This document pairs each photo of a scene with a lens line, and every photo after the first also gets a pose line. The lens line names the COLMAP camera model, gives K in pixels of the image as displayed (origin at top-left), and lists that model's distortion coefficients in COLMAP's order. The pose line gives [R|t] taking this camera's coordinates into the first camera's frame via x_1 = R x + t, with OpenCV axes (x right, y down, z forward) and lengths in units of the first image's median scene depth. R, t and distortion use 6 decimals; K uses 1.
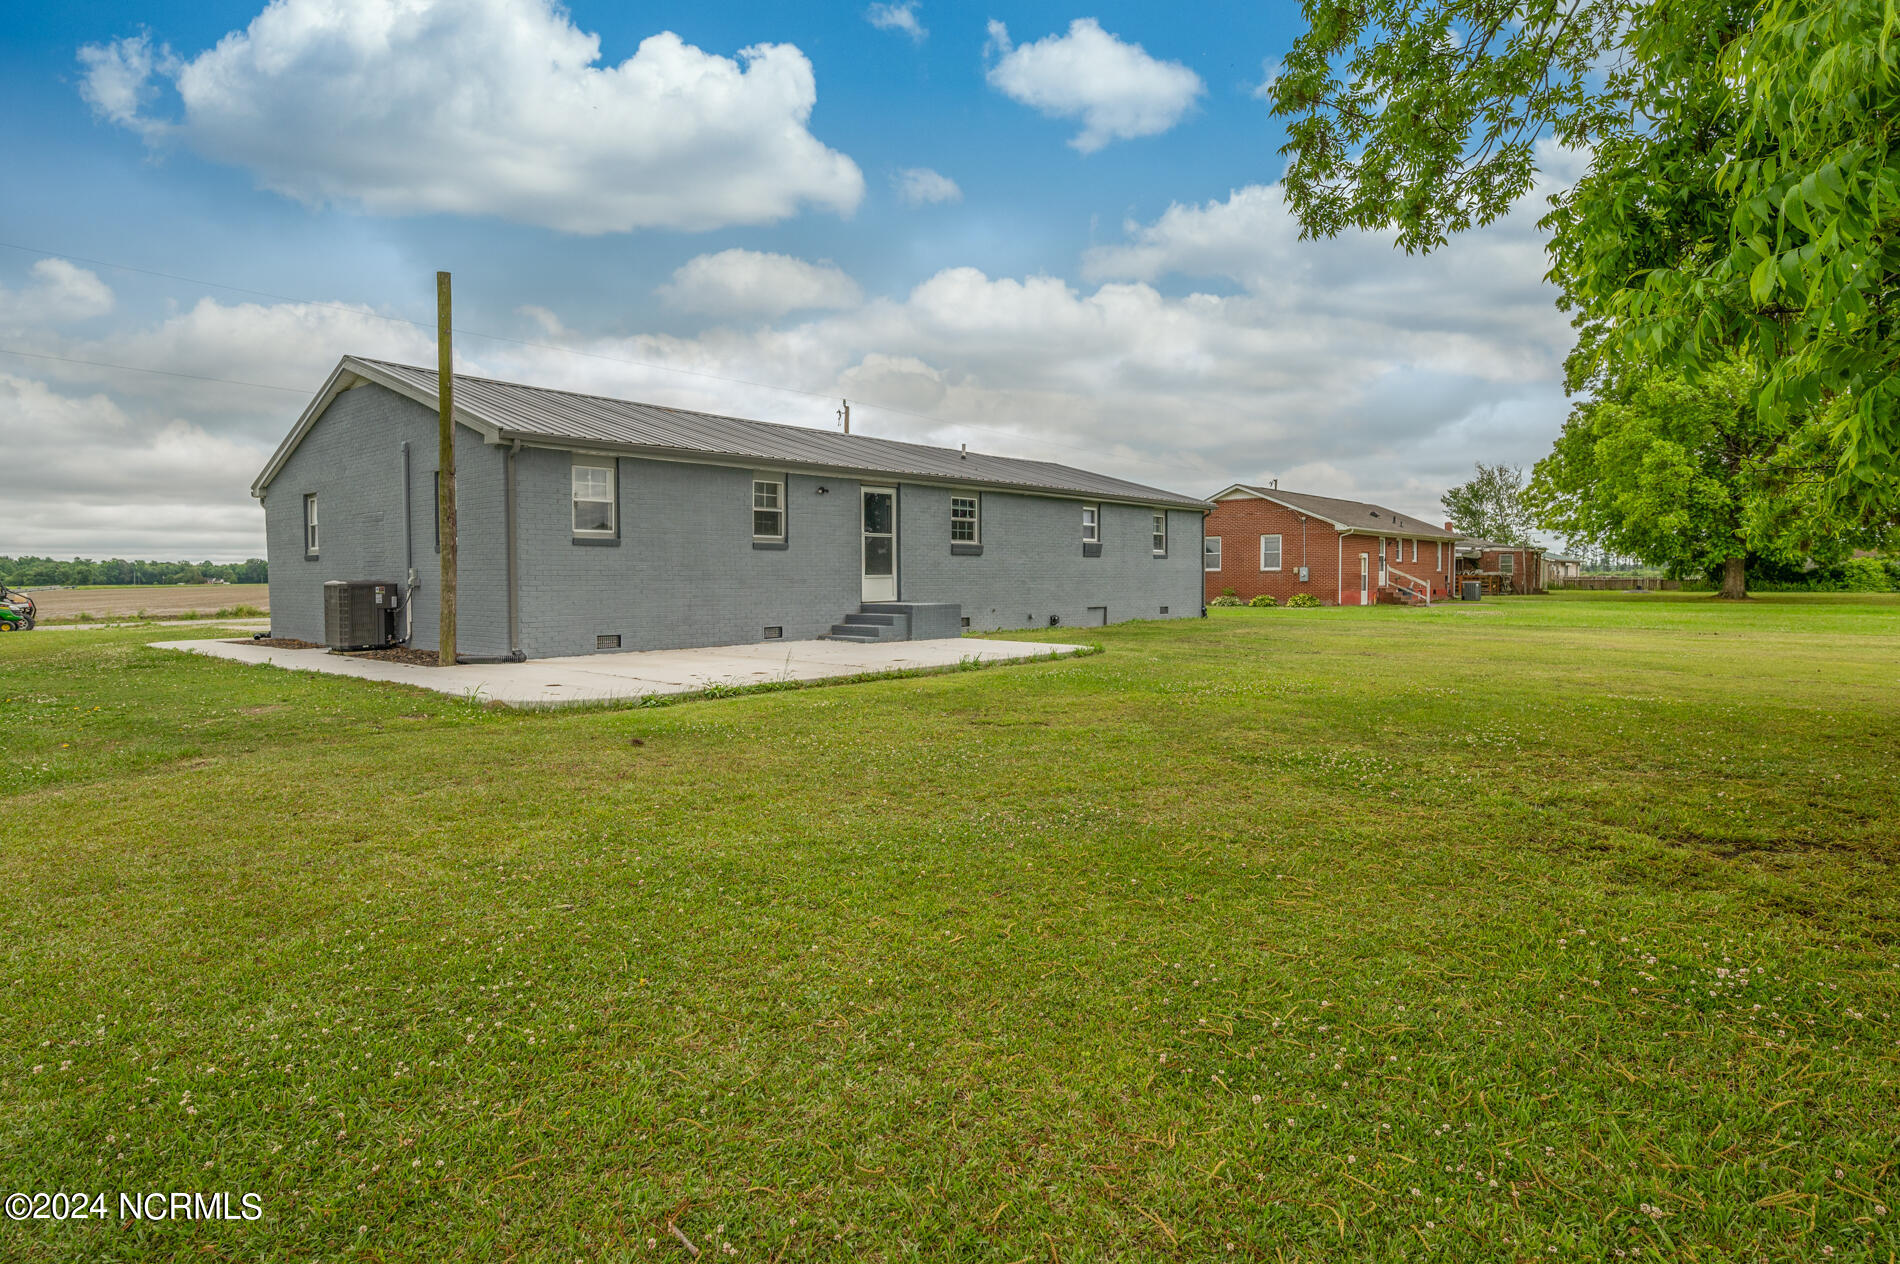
lens RADIAL K [[984.8, 0, 950.0], [0, 984.8, 632.0], [0, 0, 1]] dist [0.002373, -0.000139]
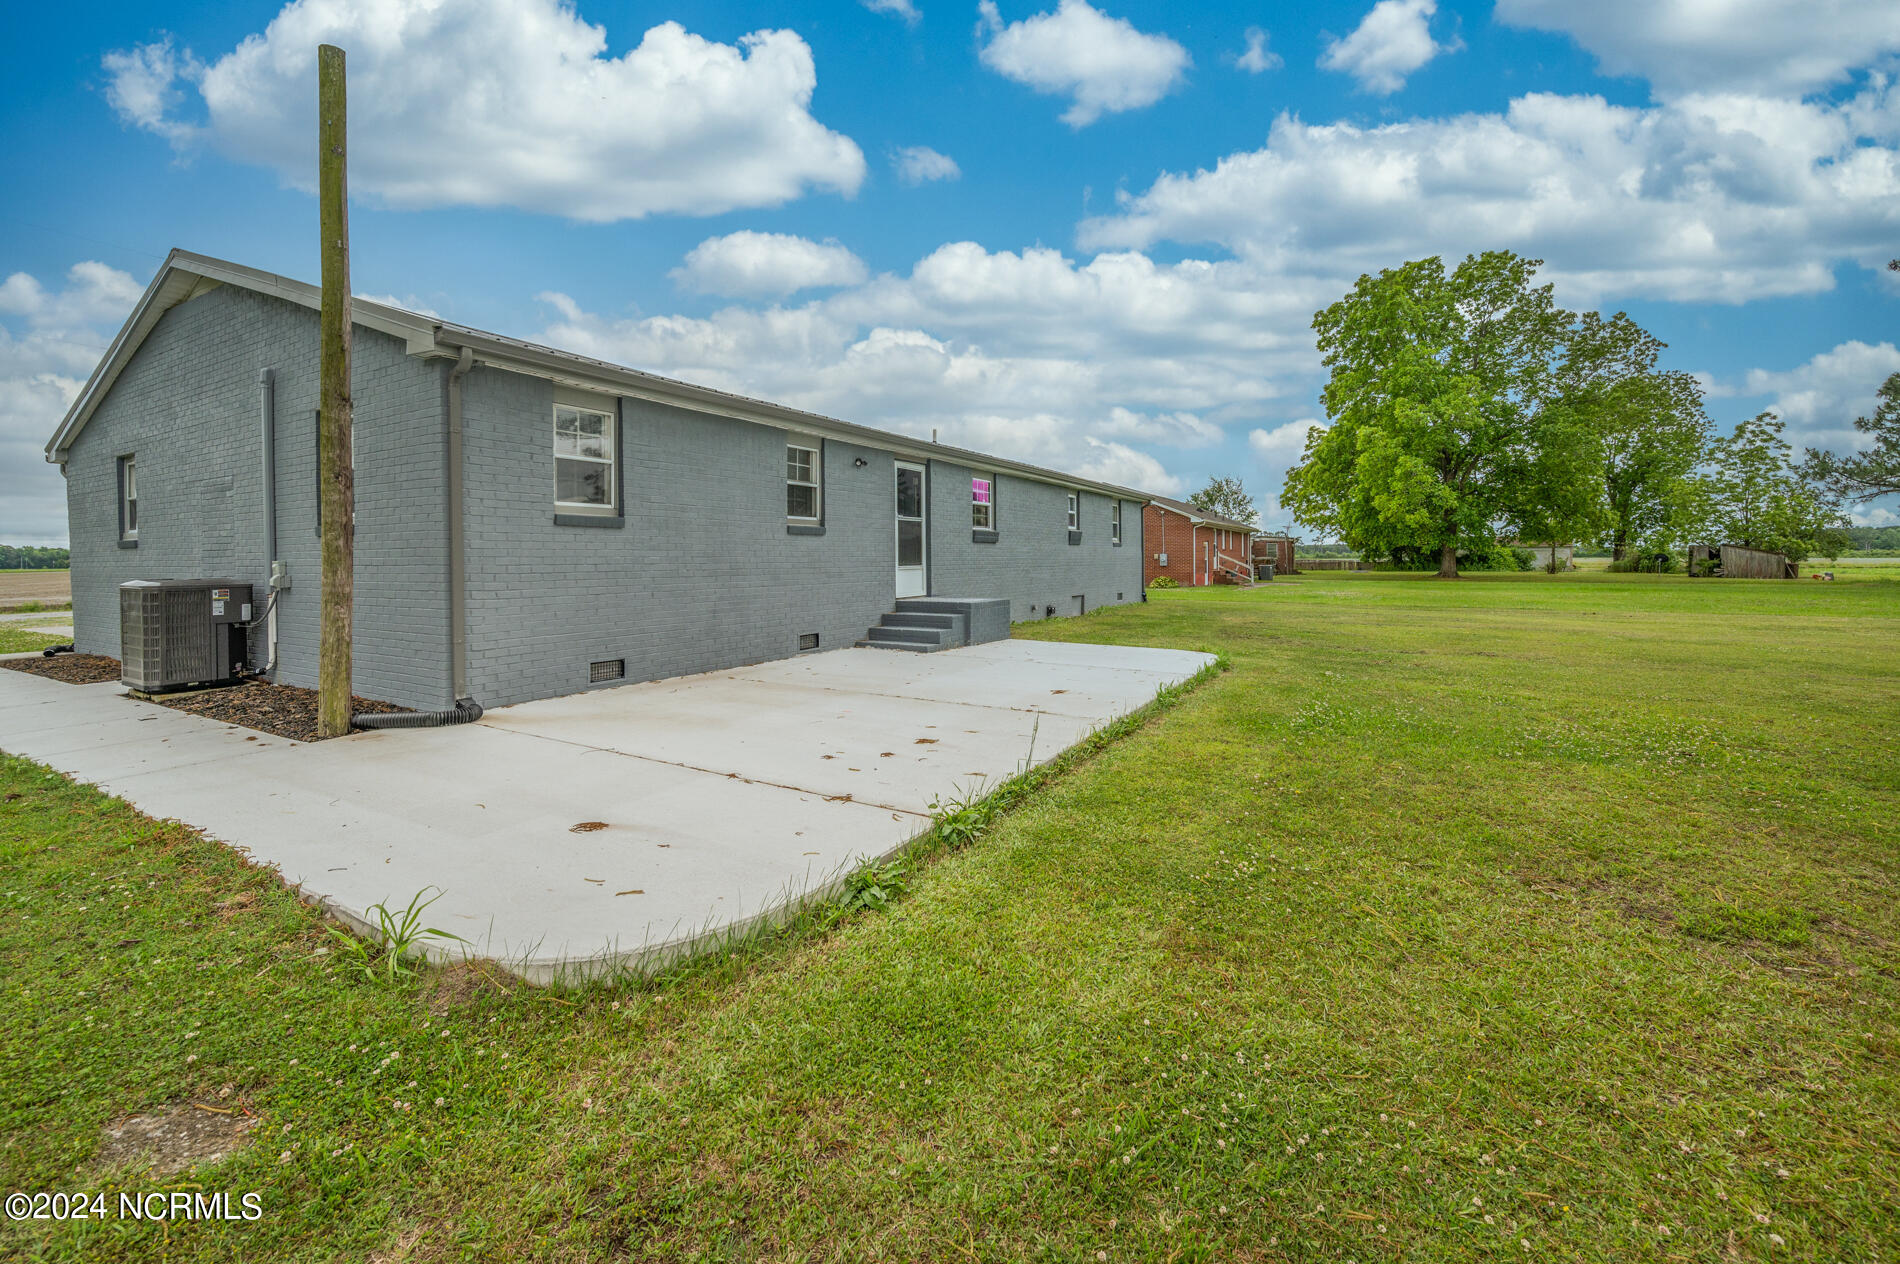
lens RADIAL K [[772.0, 0, 937.7], [0, 772.0, 584.6], [0, 0, 1]] dist [-0.002951, -0.000261]
pose [[0.983015, -0.007706, 0.183361, -0.184432], [0.012144, 0.999659, -0.023098, -0.028044], [-0.183121, 0.024933, 0.982774, 0.368984]]
